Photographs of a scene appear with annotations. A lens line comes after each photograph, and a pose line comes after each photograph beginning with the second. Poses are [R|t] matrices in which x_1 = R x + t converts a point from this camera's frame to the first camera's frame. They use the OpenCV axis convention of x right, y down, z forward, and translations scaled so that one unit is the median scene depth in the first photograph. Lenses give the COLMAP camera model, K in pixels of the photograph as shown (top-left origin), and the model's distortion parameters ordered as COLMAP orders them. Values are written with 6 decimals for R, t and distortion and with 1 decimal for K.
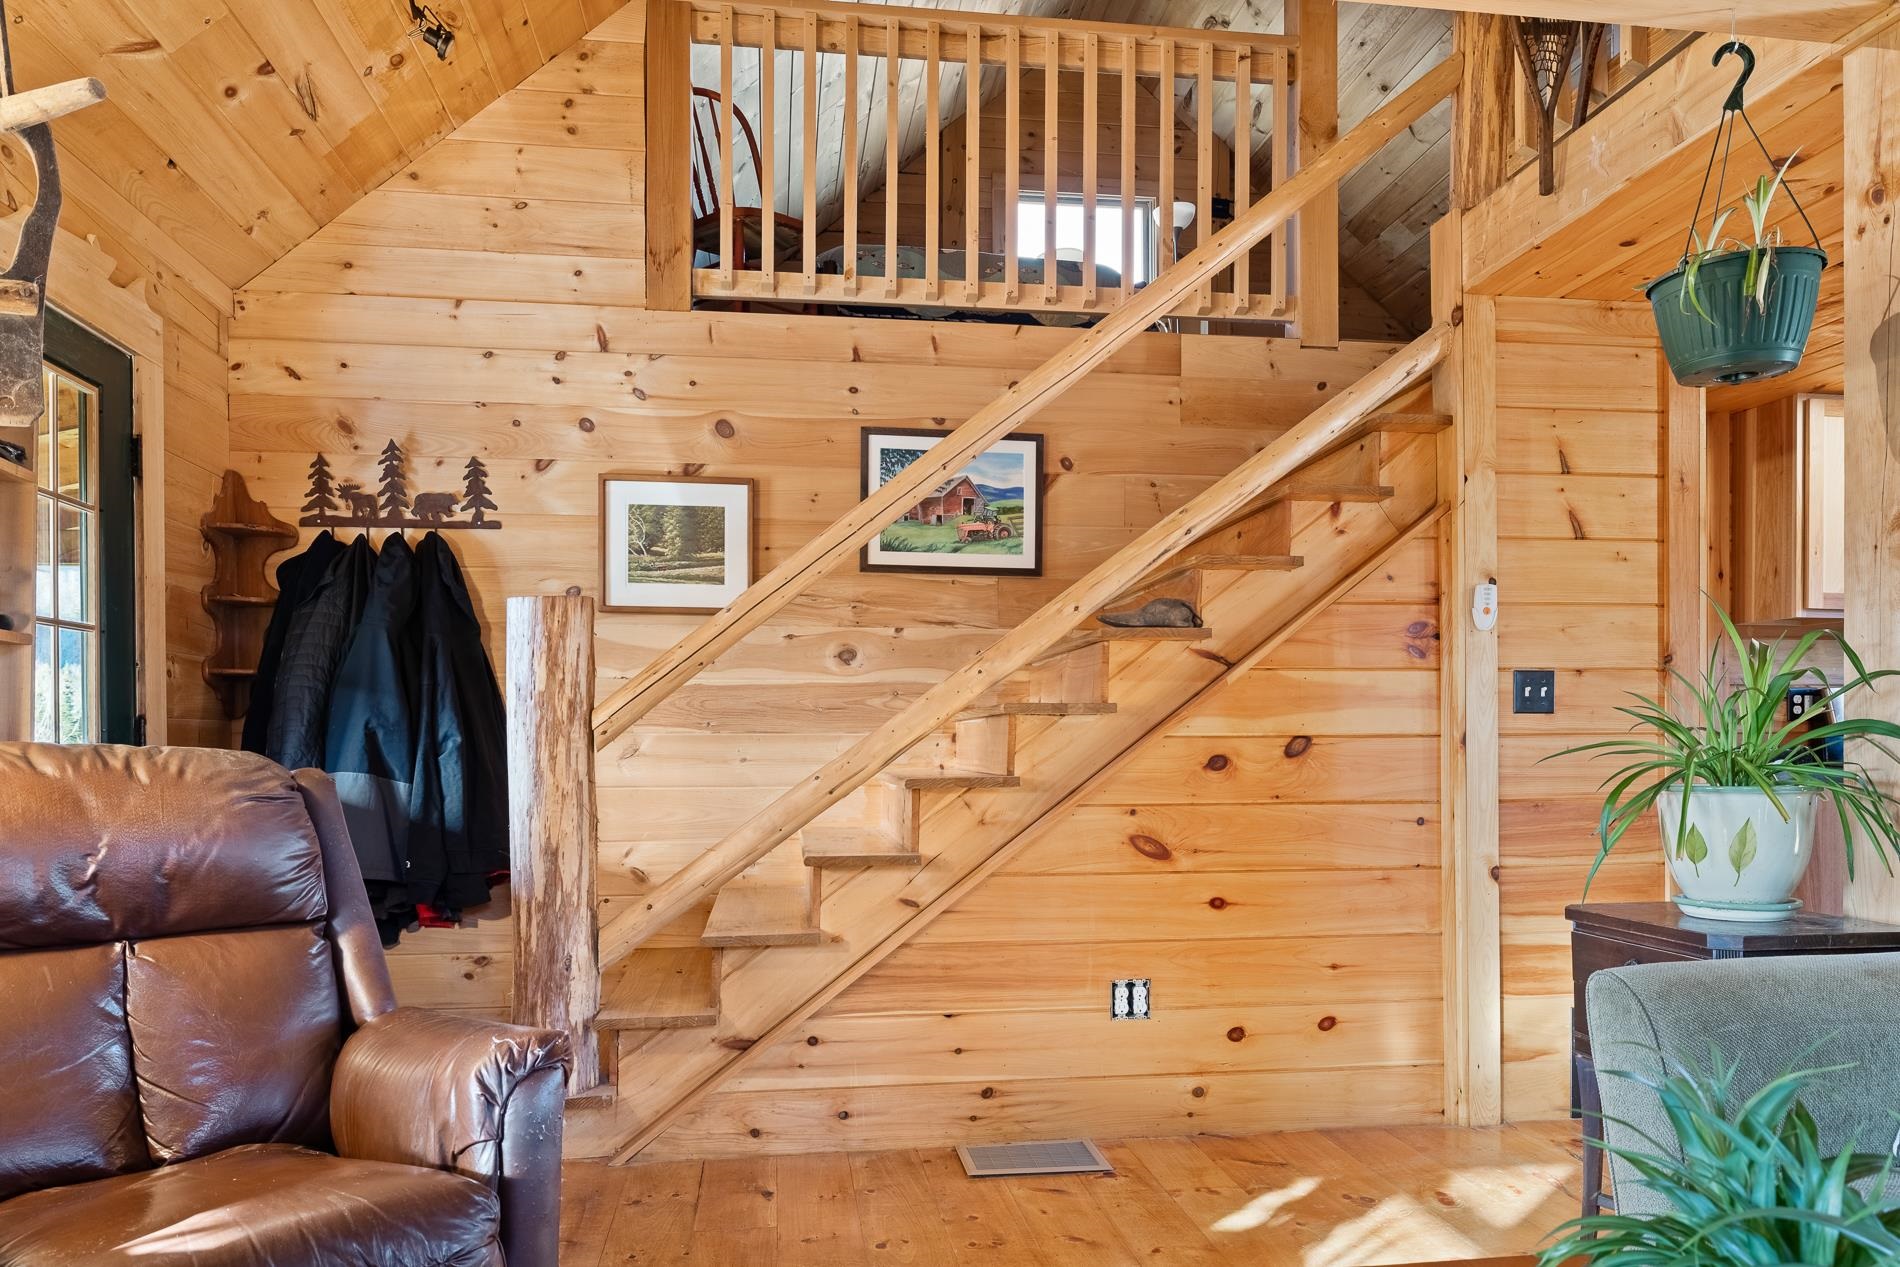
lens RADIAL K [[1273.1, 0, 945.6], [0, 1273.1, 745.8], [0, 0, 1]] dist [-0.007432, -0.002331]
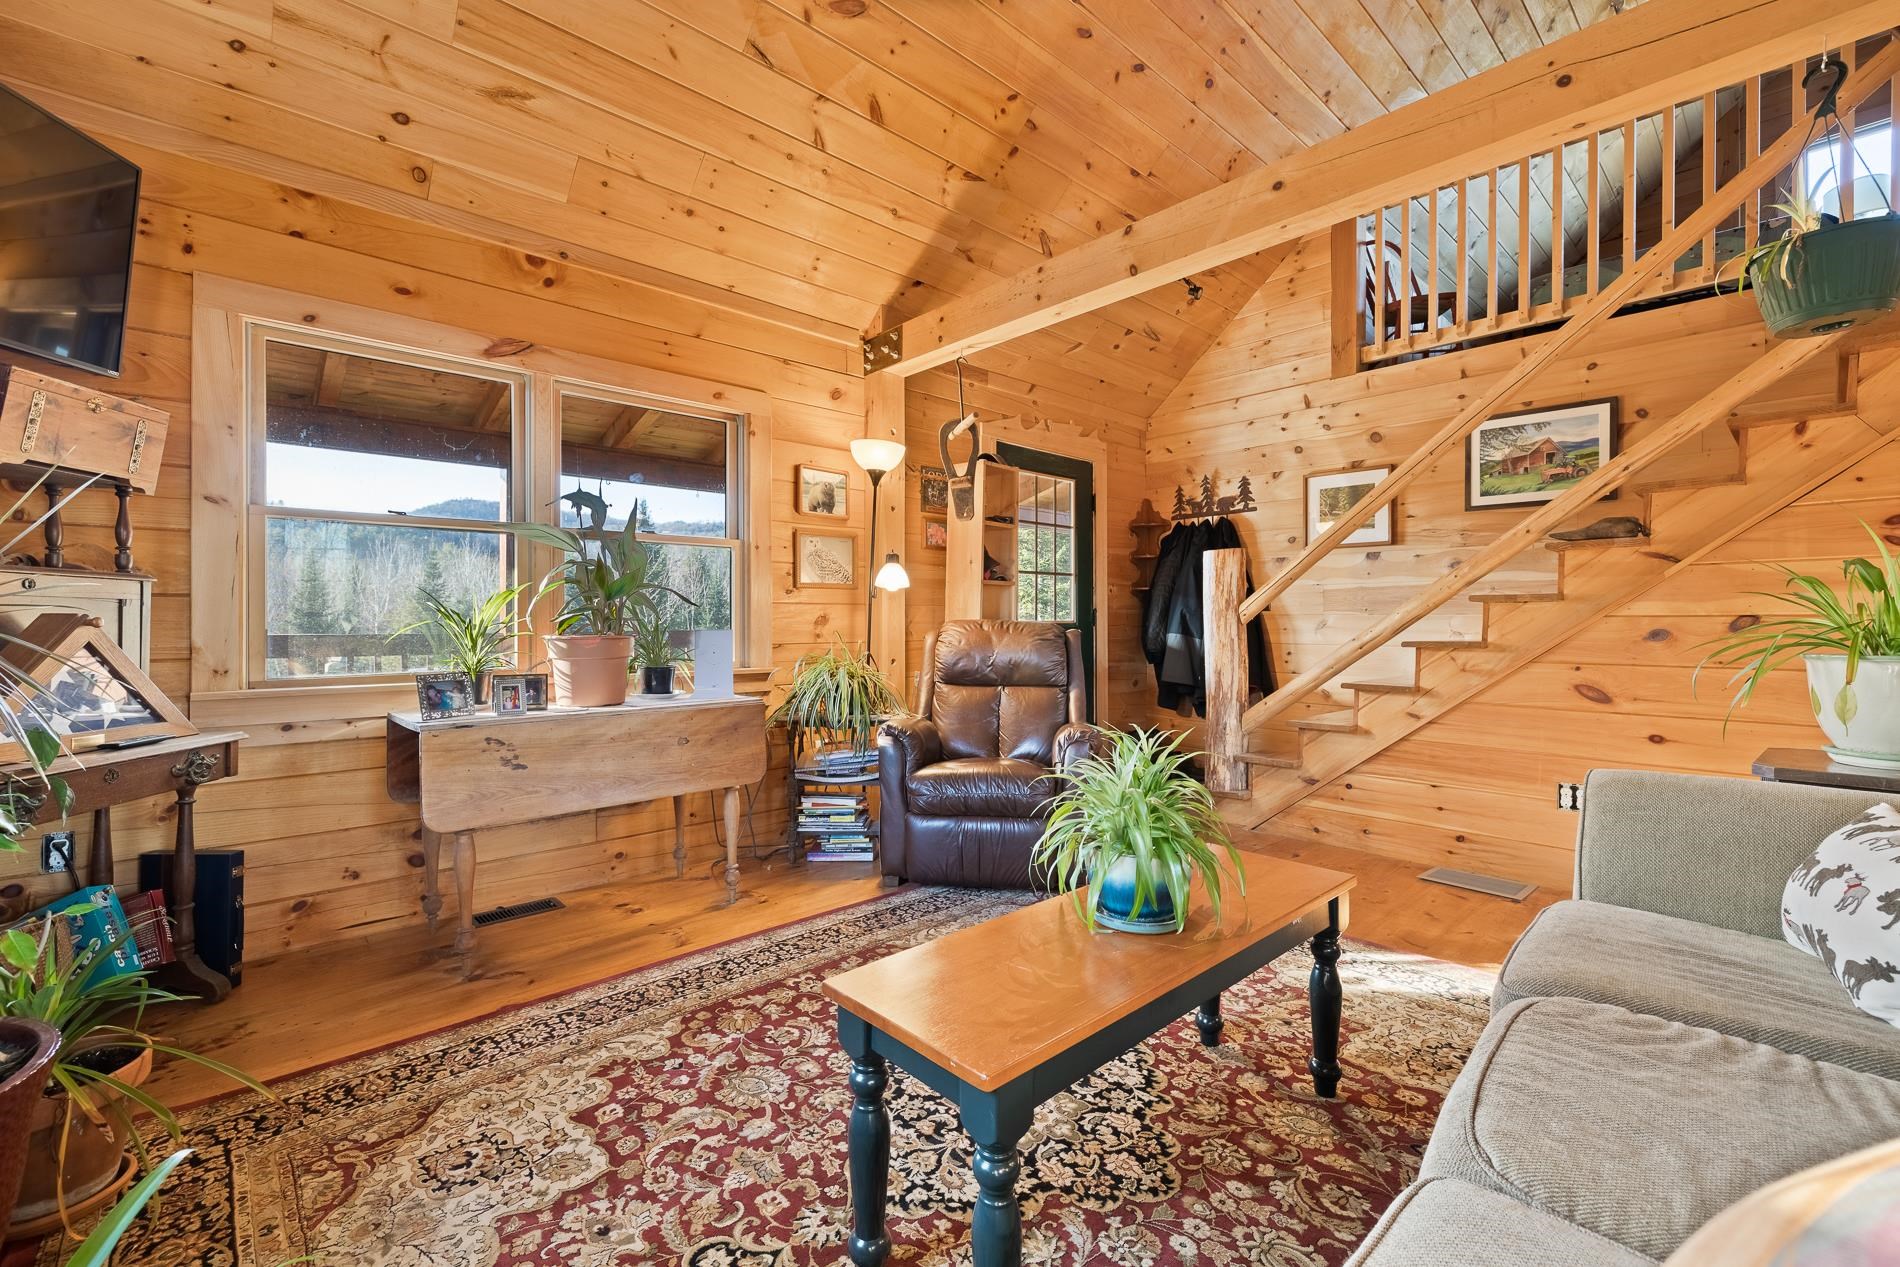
lens RADIAL K [[799.3, 0, 965.0], [0, 799.3, 615.1], [0, 0, 1]] dist [-0.001283, 0.000026]
pose [[0.576418, -0.004496, -0.817143, 0.473474], [-0.005096, 0.999946, -0.009096, 0.003501], [0.817139, 0.009407, 0.576363, -0.087562]]
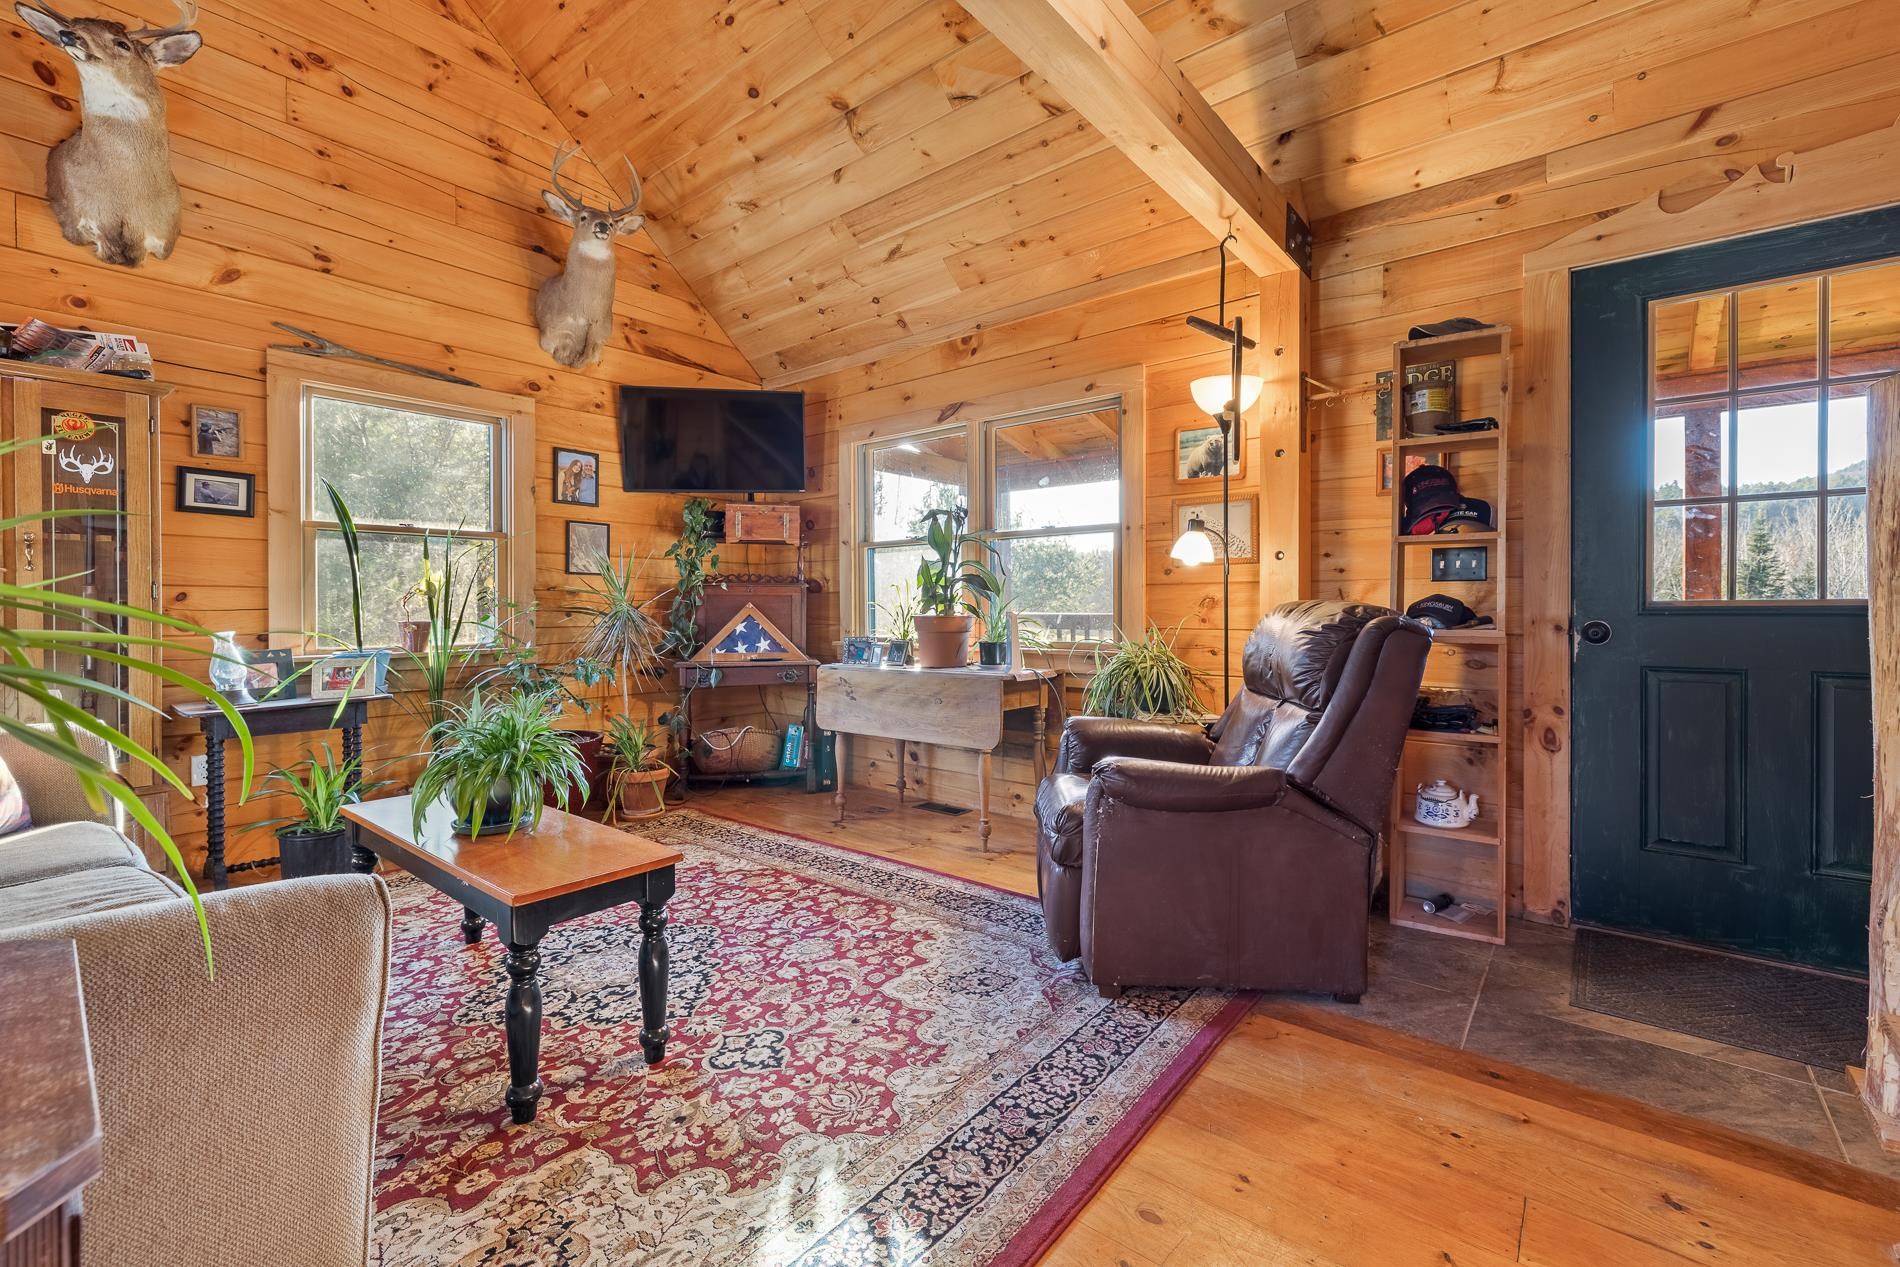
lens RADIAL K [[799.3, 0, 950.2], [0, 799.3, 613.6], [0, 0, 1]] dist [-0.001283, 0.000026]
pose [[-0.732495, 0.013207, -0.680644, 0.325648], [0.002961, 0.999864, 0.016215, -0.002387], [0.680766, 0.009862, -0.732434, 0.877252]]
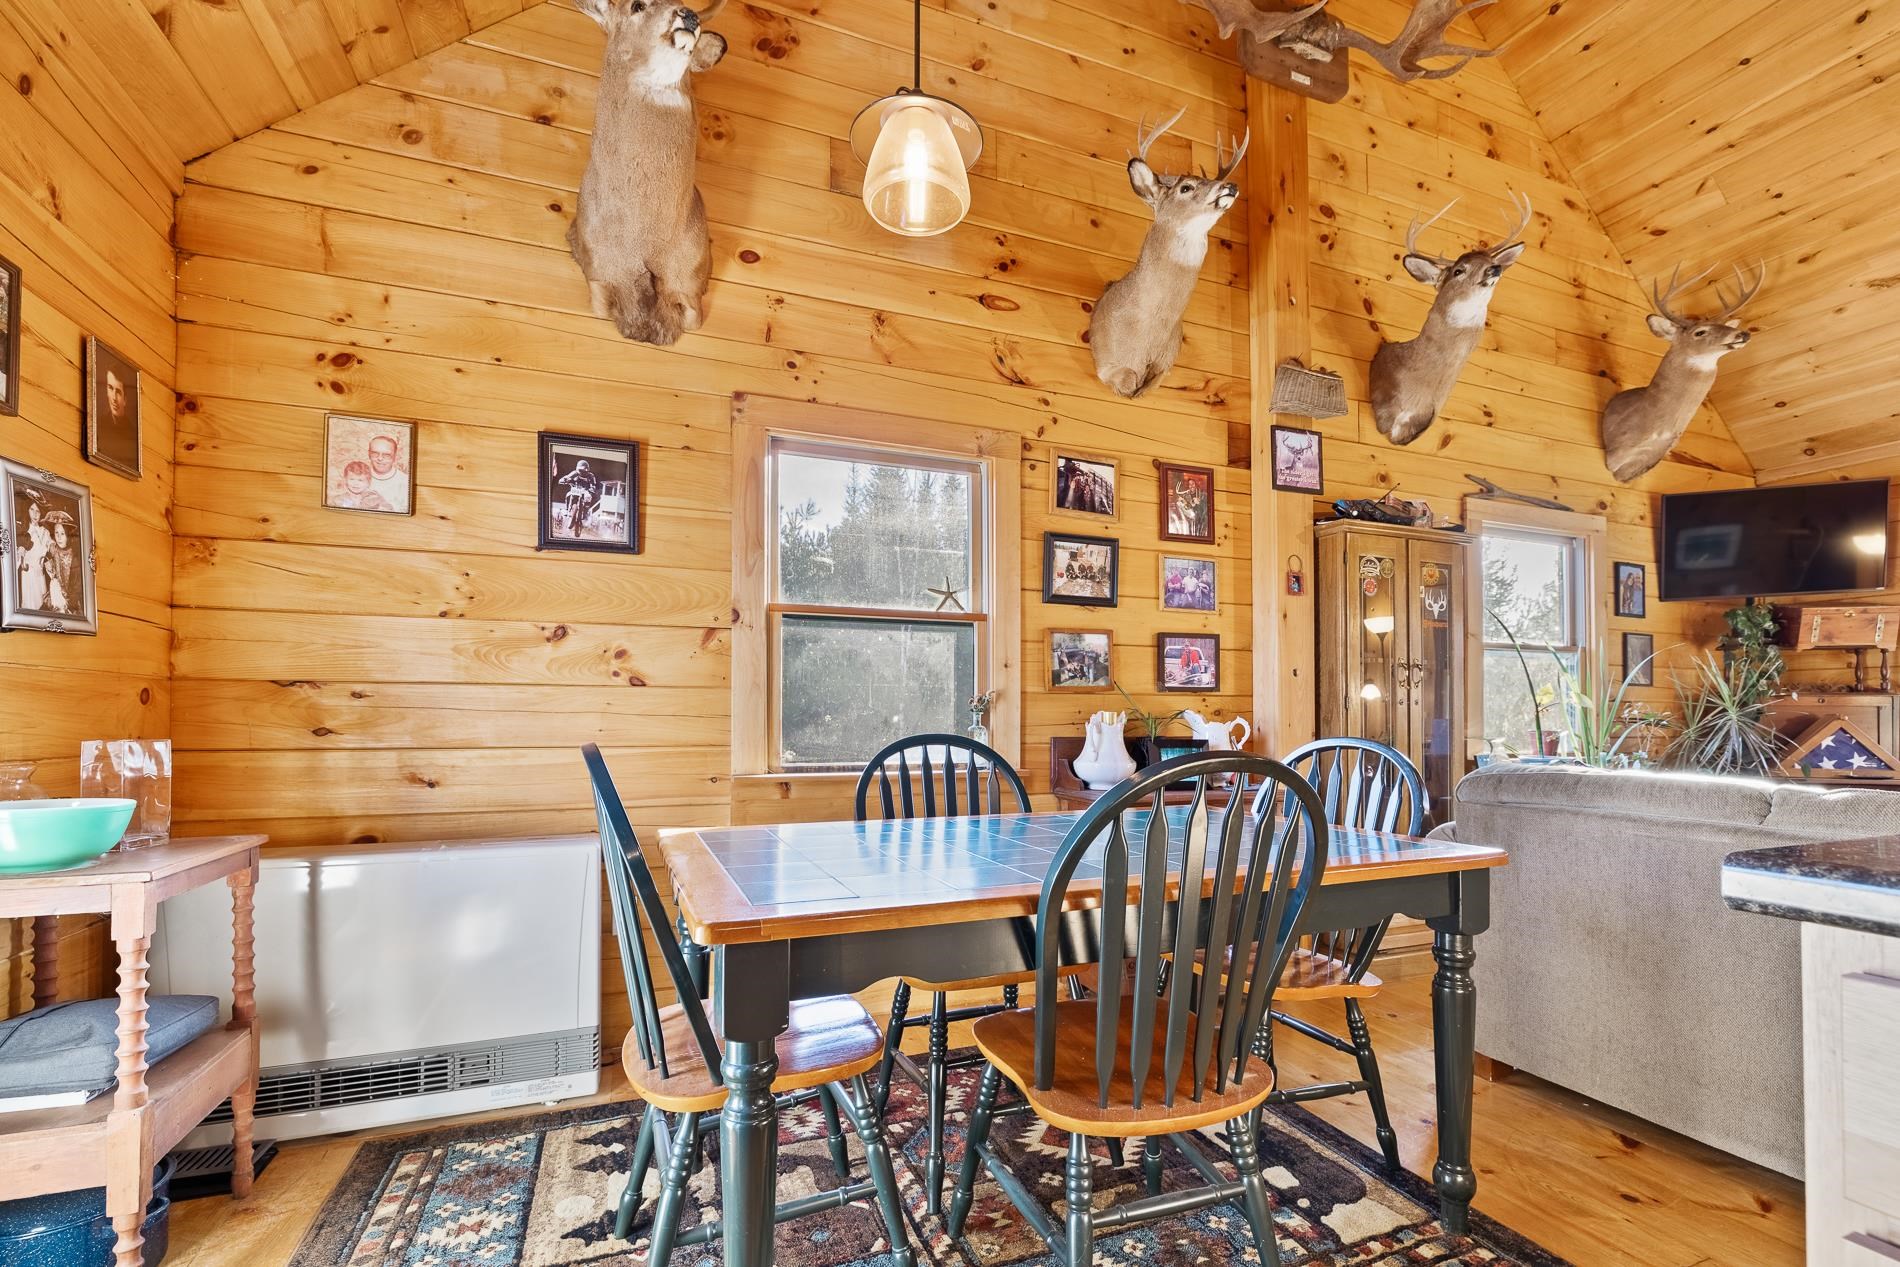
lens RADIAL K [[799.3, 0, 943.6], [0, 799.3, 712.3], [0, 0, 1]] dist [-0.001283, 0.000026]
pose [[-0.973269, 0.001732, -0.229663, 1.209908], [0.003164, 0.999978, -0.005867, 0.000314], [0.229648, -0.006437, -0.973253, 0.556104]]
